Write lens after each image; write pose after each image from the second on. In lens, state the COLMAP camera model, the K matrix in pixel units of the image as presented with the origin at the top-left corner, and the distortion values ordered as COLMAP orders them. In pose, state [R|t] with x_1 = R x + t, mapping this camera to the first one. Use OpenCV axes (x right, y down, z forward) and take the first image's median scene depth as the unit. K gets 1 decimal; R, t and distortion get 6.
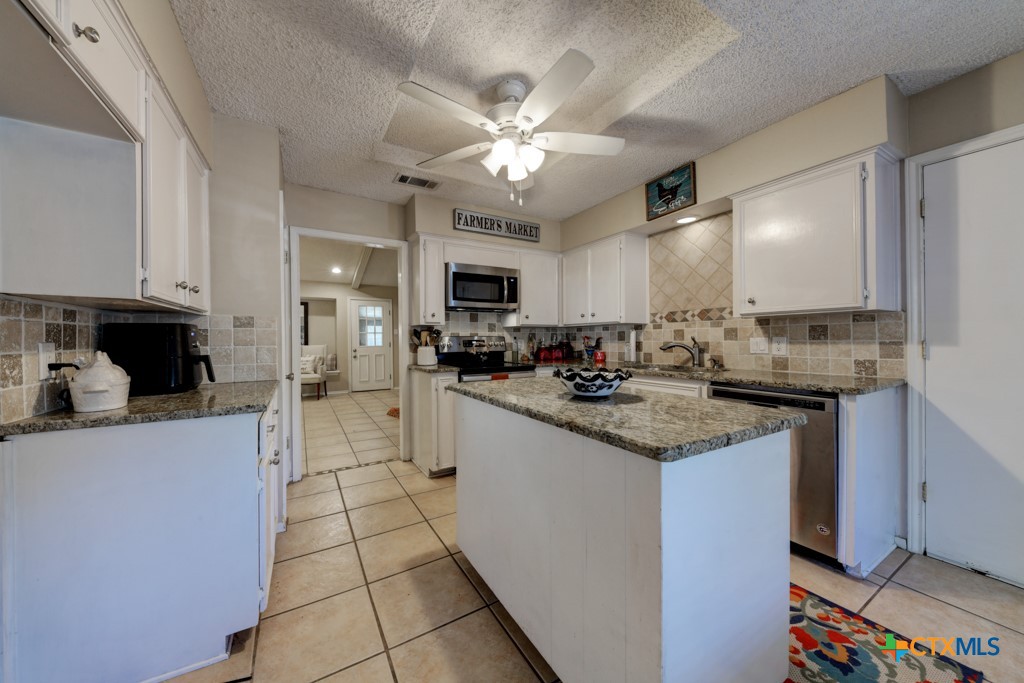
lens RADIAL K [[352.6, 0, 512.0], [0, 352.6, 341.5], [0, 0, 1]] dist [0.011012, -0.000090]
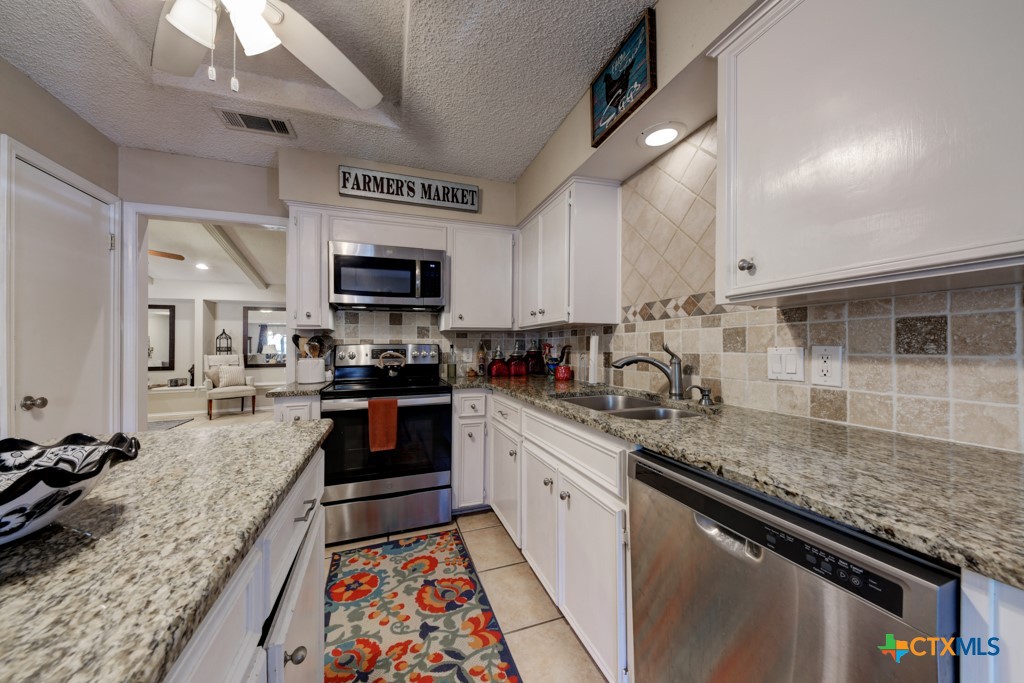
lens RADIAL K [[355.9, 0, 514.6], [0, 355.9, 352.9], [0, 0, 1]] dist [0.010887, -0.006464]
pose [[0.982336, 0.005644, -0.187042, 0.343562], [-0.003642, 0.999932, 0.011048, -0.005651], [0.187092, -0.010172, 0.982290, 0.365234]]
